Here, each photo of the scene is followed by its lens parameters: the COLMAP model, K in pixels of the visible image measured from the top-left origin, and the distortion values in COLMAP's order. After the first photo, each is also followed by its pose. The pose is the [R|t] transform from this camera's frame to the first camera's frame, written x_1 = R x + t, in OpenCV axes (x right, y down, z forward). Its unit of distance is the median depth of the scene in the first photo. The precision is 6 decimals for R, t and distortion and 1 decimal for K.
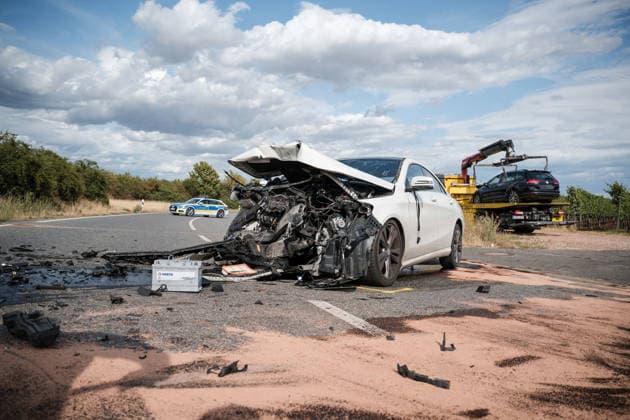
lens RADIAL K [[495.1, 0, 315.1], [0, 495.1, 197.1], [0, 0, 1]] dist [-0.132923, 0.126120]
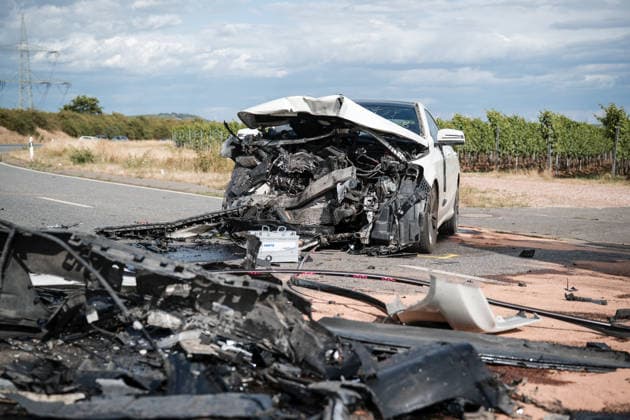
lens RADIAL K [[882.3, 0, 317.0], [0, 882.3, 195.3], [0, 0, 1]] dist [0.160692, 0.074178]
pose [[0.963418, -0.020781, 0.267198, -0.501660], [-0.003281, 0.996000, 0.089294, -0.074769], [-0.267984, -0.086905, 0.959496, -0.531872]]
